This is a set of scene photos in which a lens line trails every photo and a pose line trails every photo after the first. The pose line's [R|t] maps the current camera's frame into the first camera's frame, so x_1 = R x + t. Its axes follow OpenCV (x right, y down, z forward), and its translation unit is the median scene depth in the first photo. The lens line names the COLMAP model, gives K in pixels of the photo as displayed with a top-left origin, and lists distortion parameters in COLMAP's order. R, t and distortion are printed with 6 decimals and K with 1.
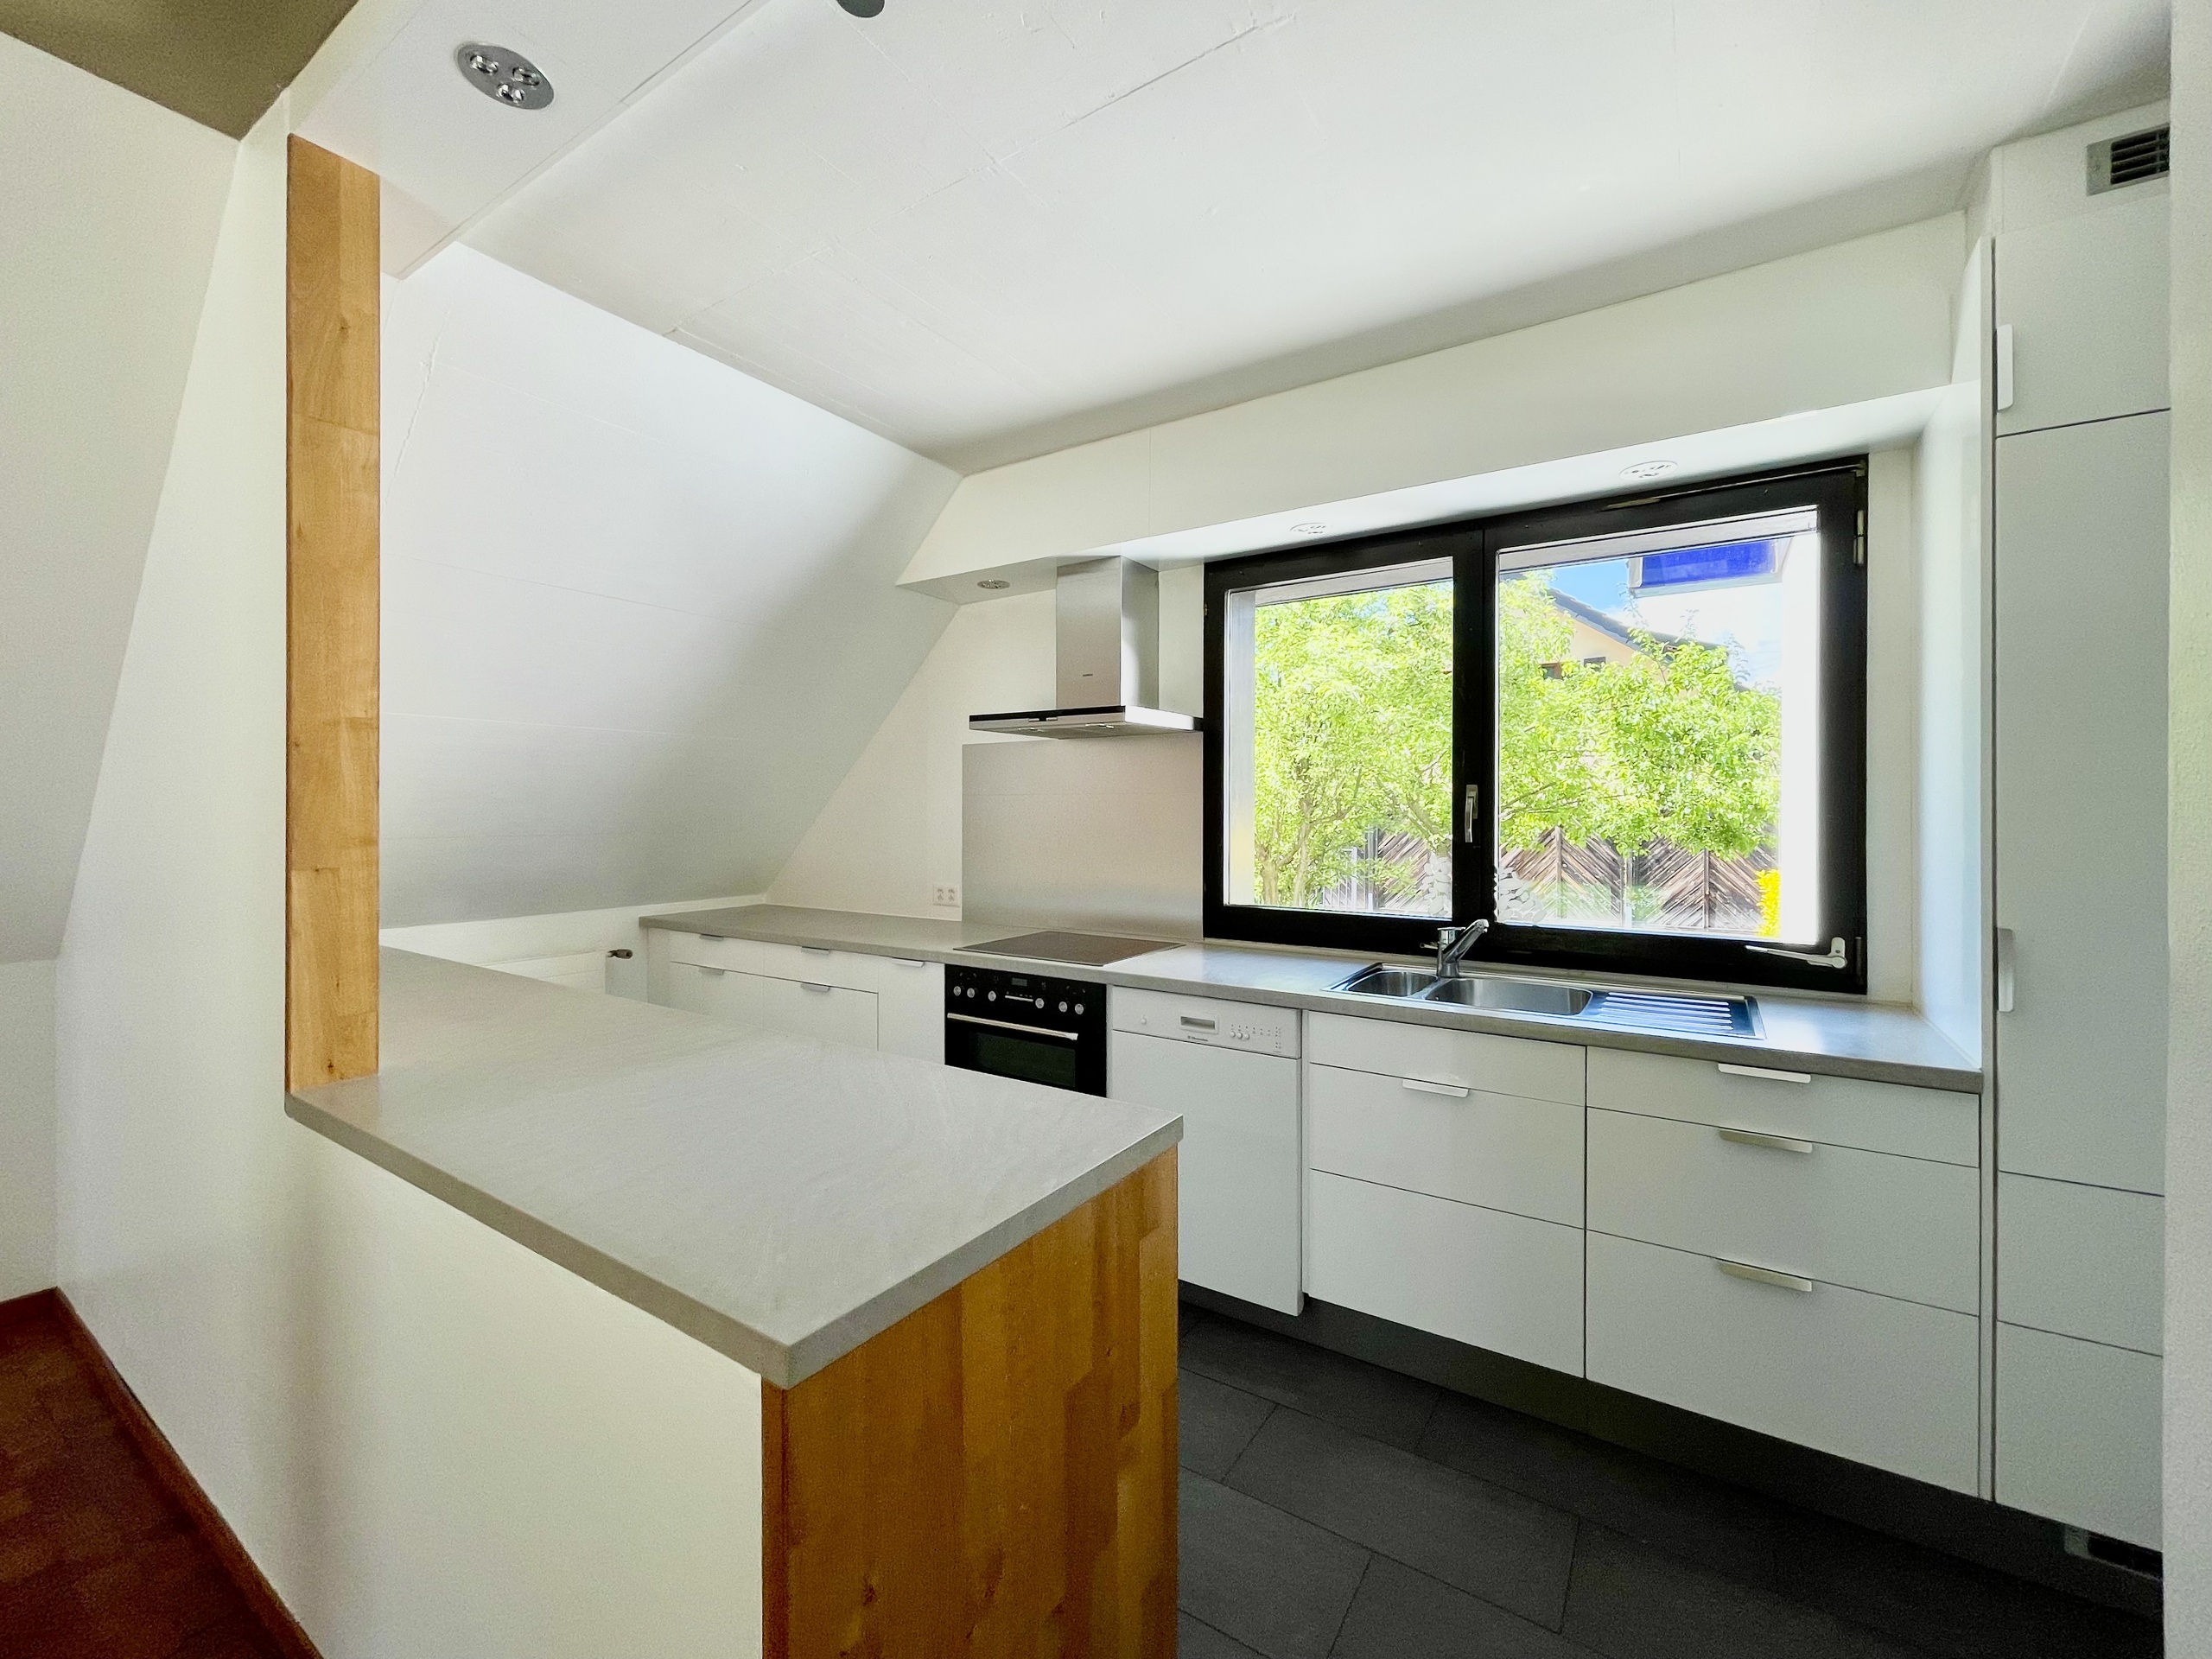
lens RADIAL K [[893.9, 0, 1101.5], [0, 893.9, 798.9], [0, 0, 1]] dist [-0.012485, -0.000065]
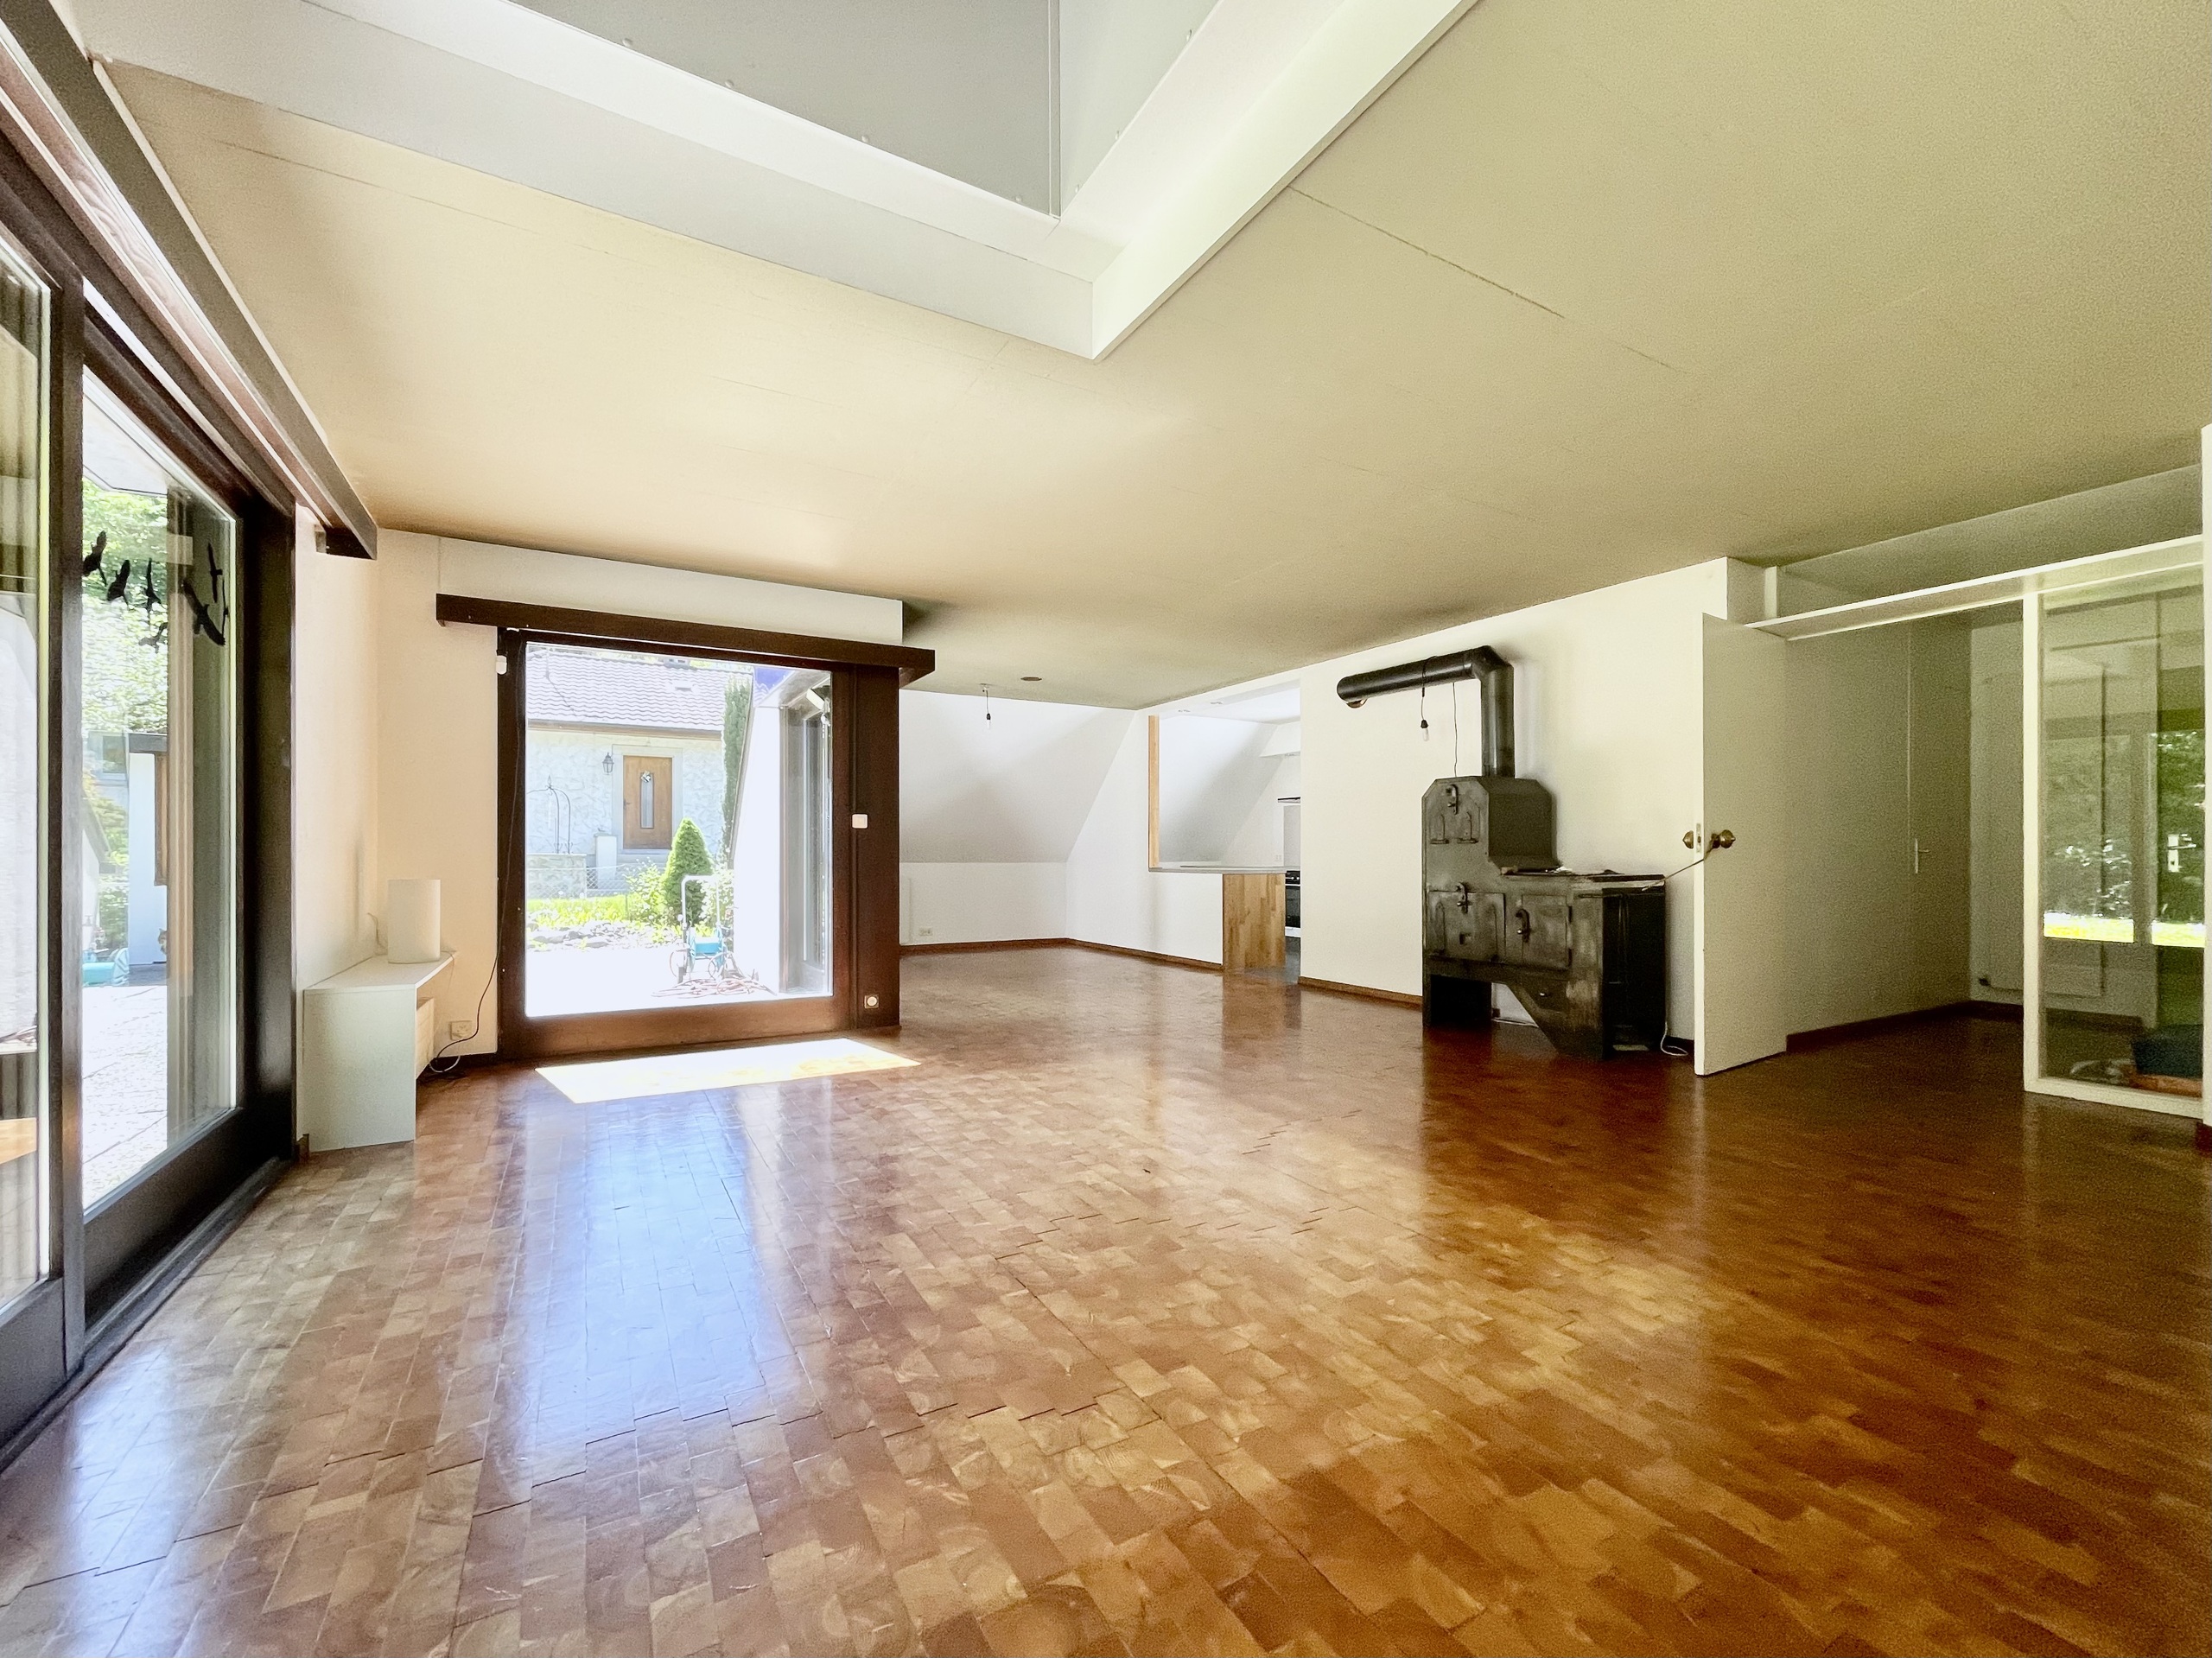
lens RADIAL K [[933.5, 0, 1098.8], [0, 933.5, 841.6], [0, 0, 1]] dist [-0.012465, 0.000069]
pose [[0.885183, -0.004873, -0.465218, 0.893319], [0.001130, 0.999965, -0.008325, 0.098724], [0.465242, 0.006844, 0.885157, -2.440867]]
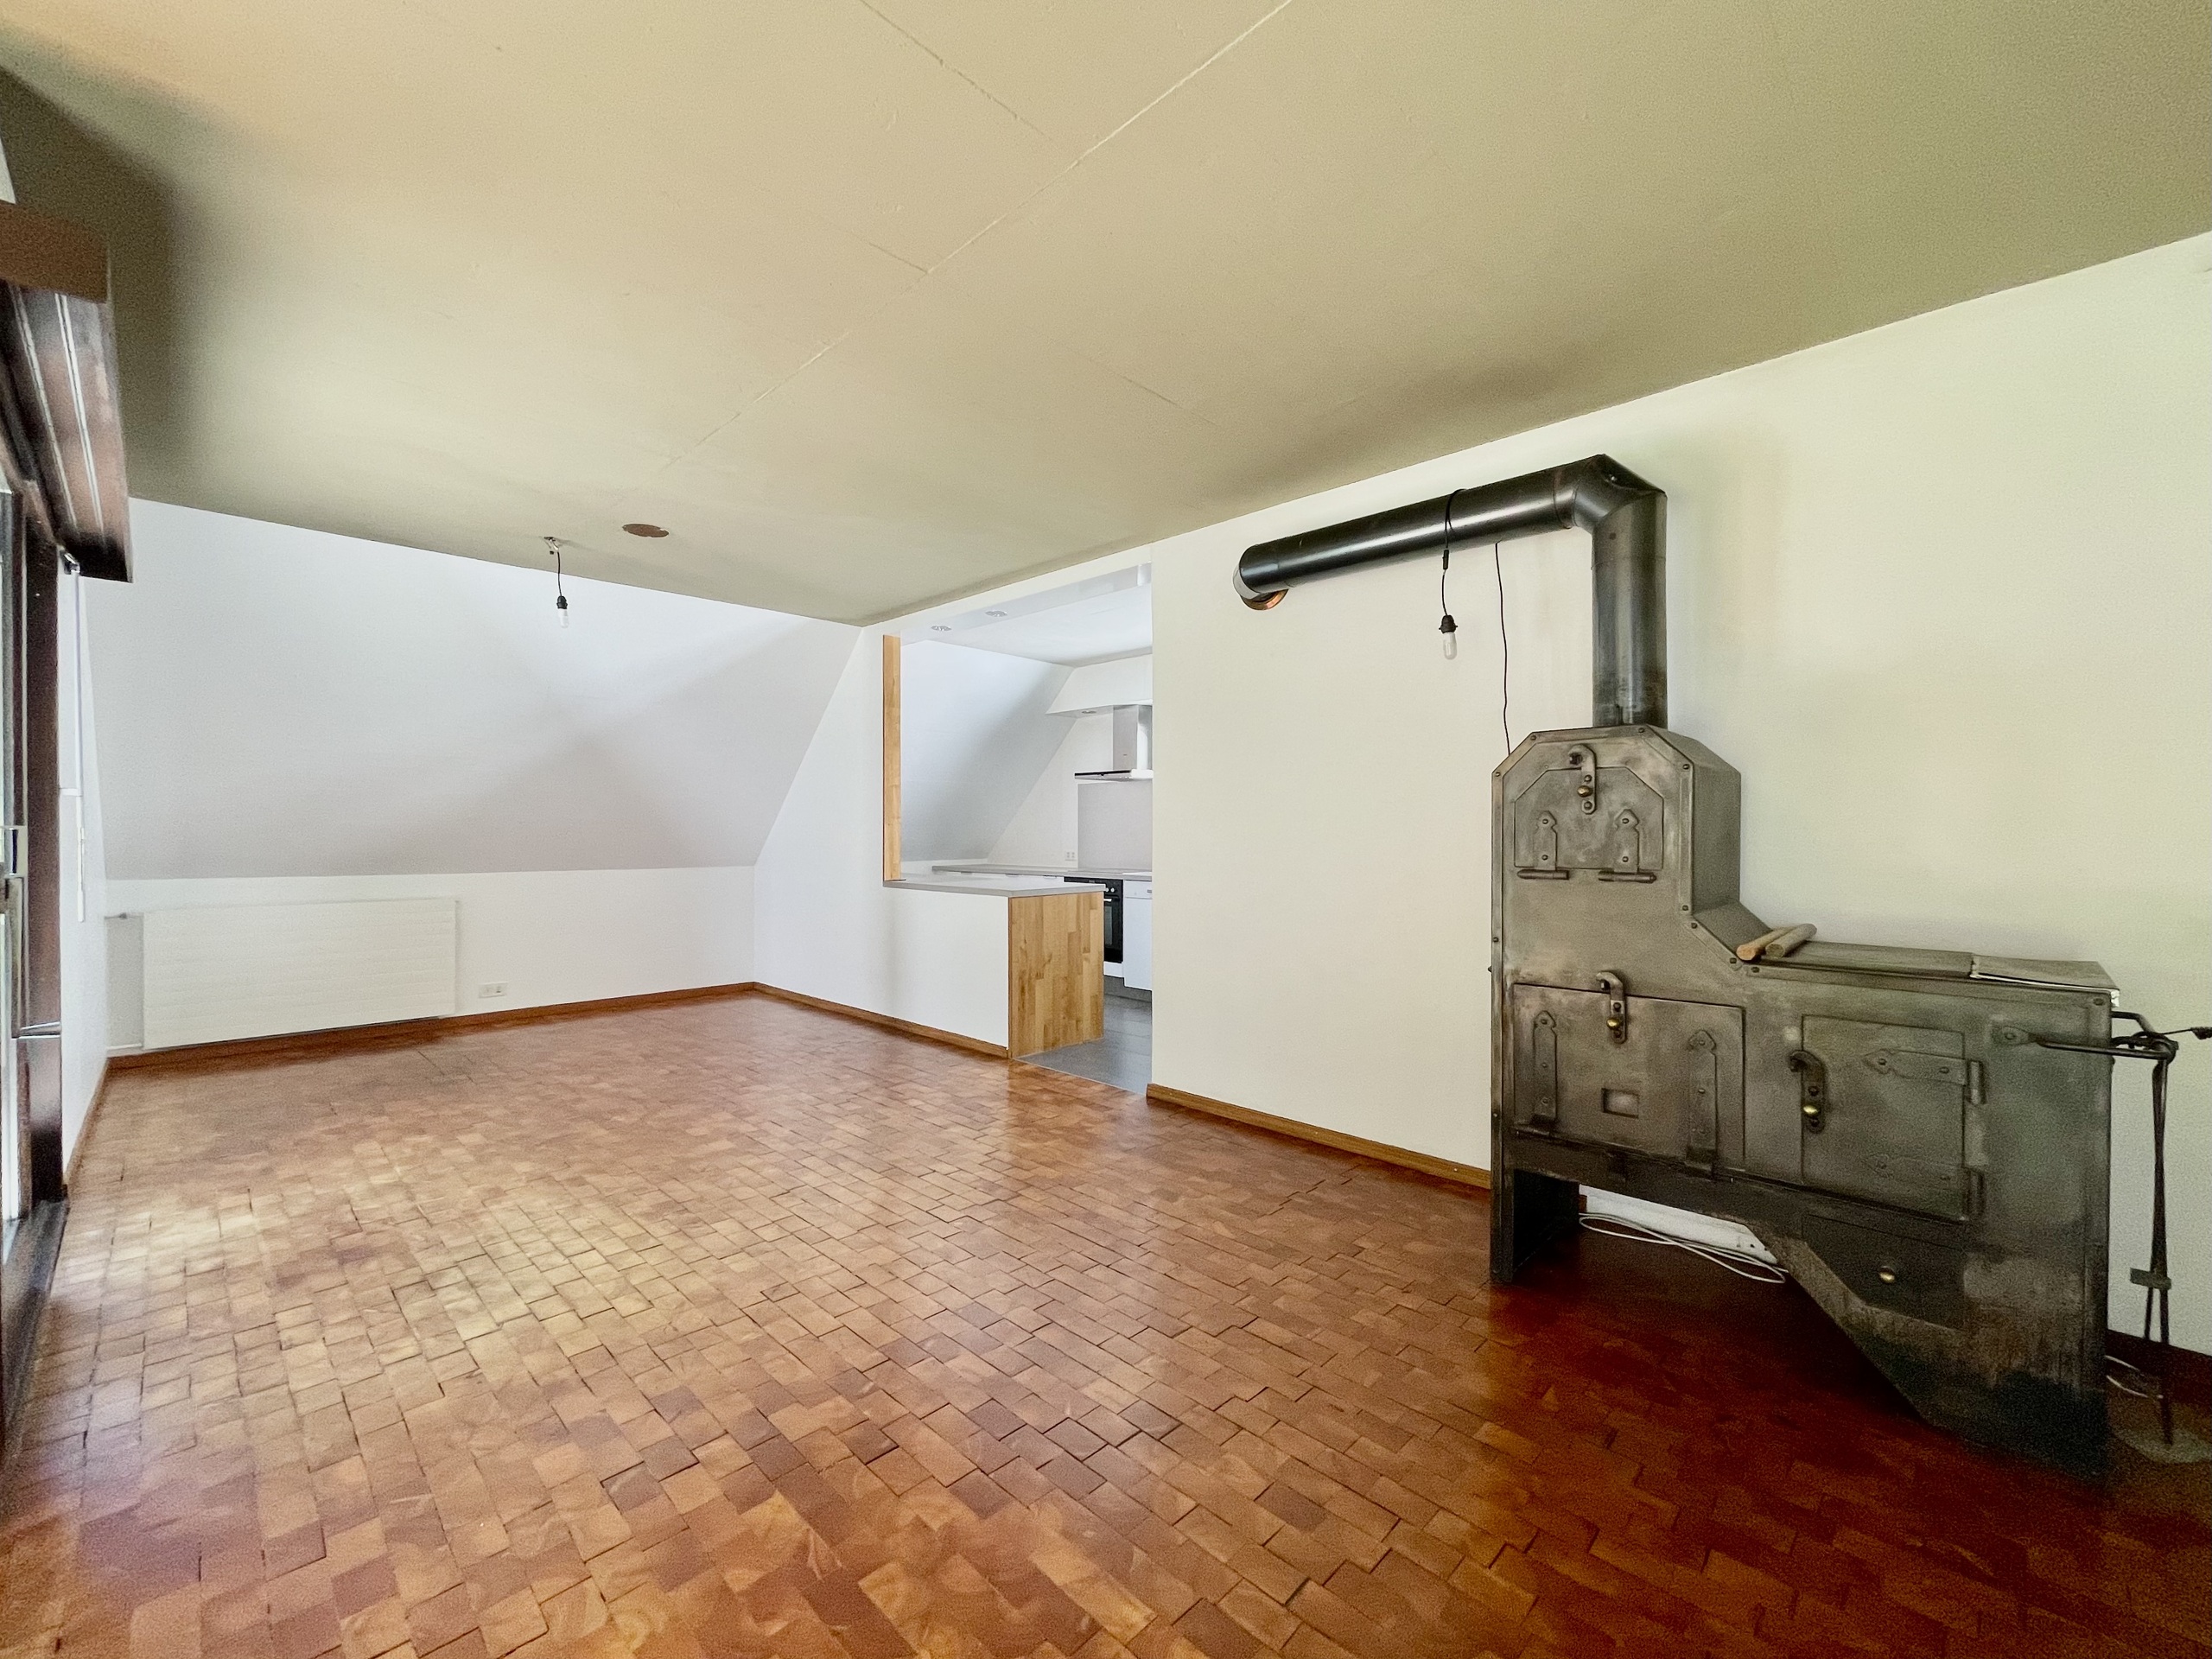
lens RADIAL K [[904.9, 0, 1106.0], [0, 904.9, 829.5], [0, 0, 1]] dist [-0.005442, 0.000662]
pose [[0.980287, 0.000646, -0.197579, 0.402264], [0.000980, 0.999966, 0.008132, 0.036735], [0.197578, -0.008166, 0.980253, -1.324797]]
